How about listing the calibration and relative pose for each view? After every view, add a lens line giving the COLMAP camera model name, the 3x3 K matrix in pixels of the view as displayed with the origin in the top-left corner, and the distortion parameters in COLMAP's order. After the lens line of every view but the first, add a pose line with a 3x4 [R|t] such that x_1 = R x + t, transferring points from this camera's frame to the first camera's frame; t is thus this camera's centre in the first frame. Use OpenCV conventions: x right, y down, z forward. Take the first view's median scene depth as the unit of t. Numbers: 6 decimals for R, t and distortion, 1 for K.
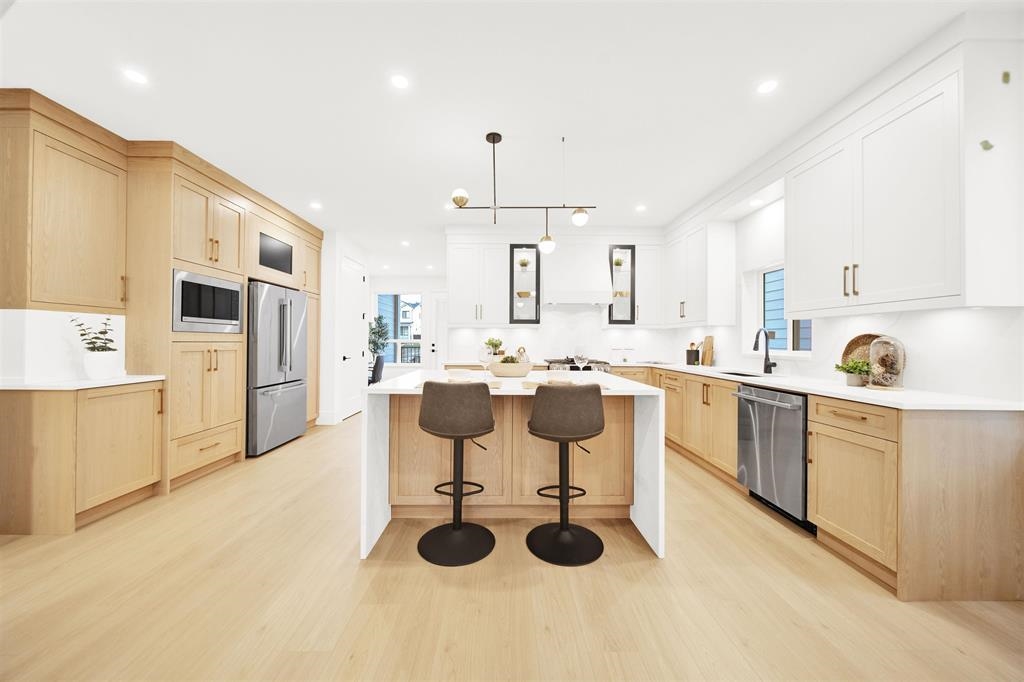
lens RADIAL K [[364.2, 0, 510.3], [0, 364.2, 339.3], [0, 0, 1]] dist [-0.000245, -0.000038]
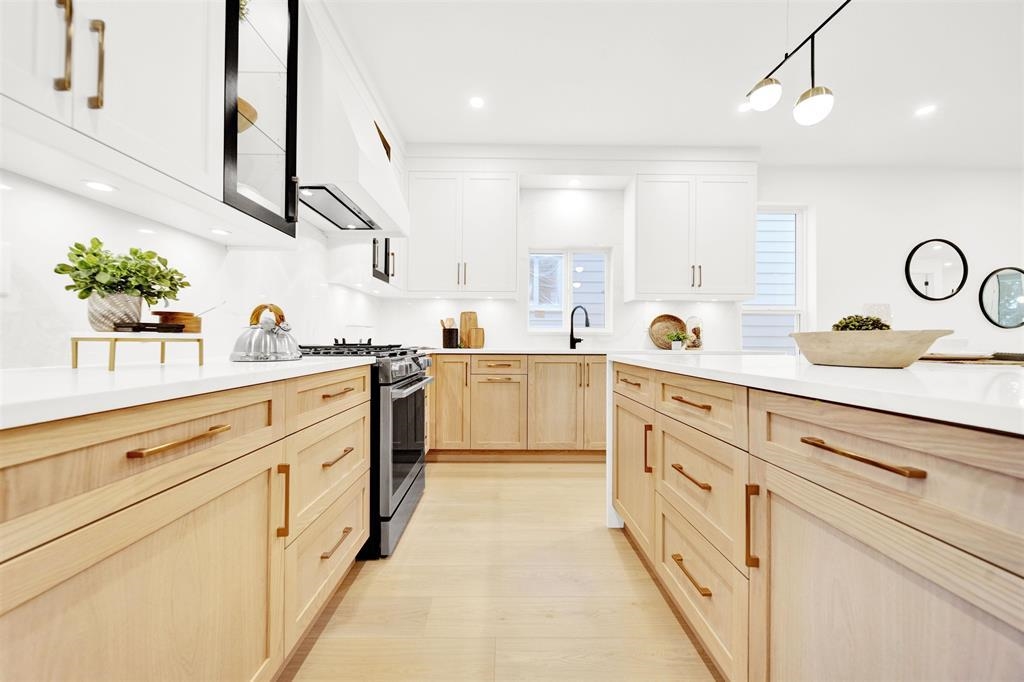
lens RADIAL K [[364.2, 0, 510.3], [0, 364.2, 339.3], [0, 0, 1]] dist [-0.000245, -0.000038]
pose [[0.005799, 0.001862, 0.999981, -0.357275], [-0.012585, 0.999919, -0.001789, 0.070688], [-0.999904, -0.012574, 0.005822, 1.187860]]
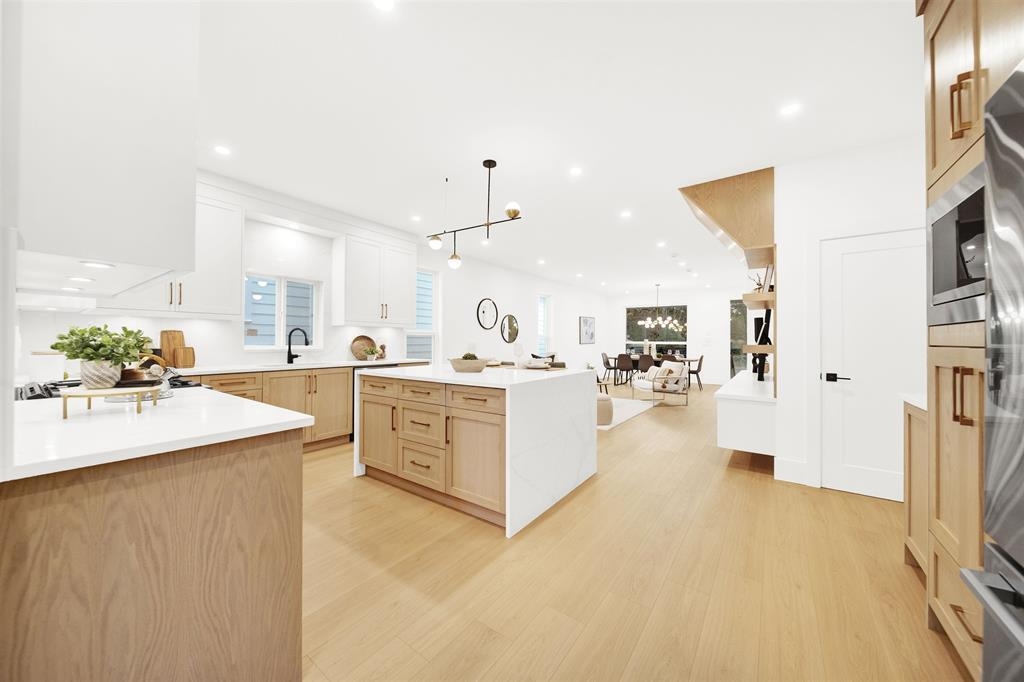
lens RADIAL K [[364.2, 0, 510.3], [0, 364.2, 339.3], [0, 0, 1]] dist [-0.000245, -0.000038]
pose [[-0.796585, -0.003995, 0.604513, -0.681099], [-0.010395, 0.999921, -0.007090, 0.010280], [-0.604437, -0.011931, -0.796564, 1.566968]]
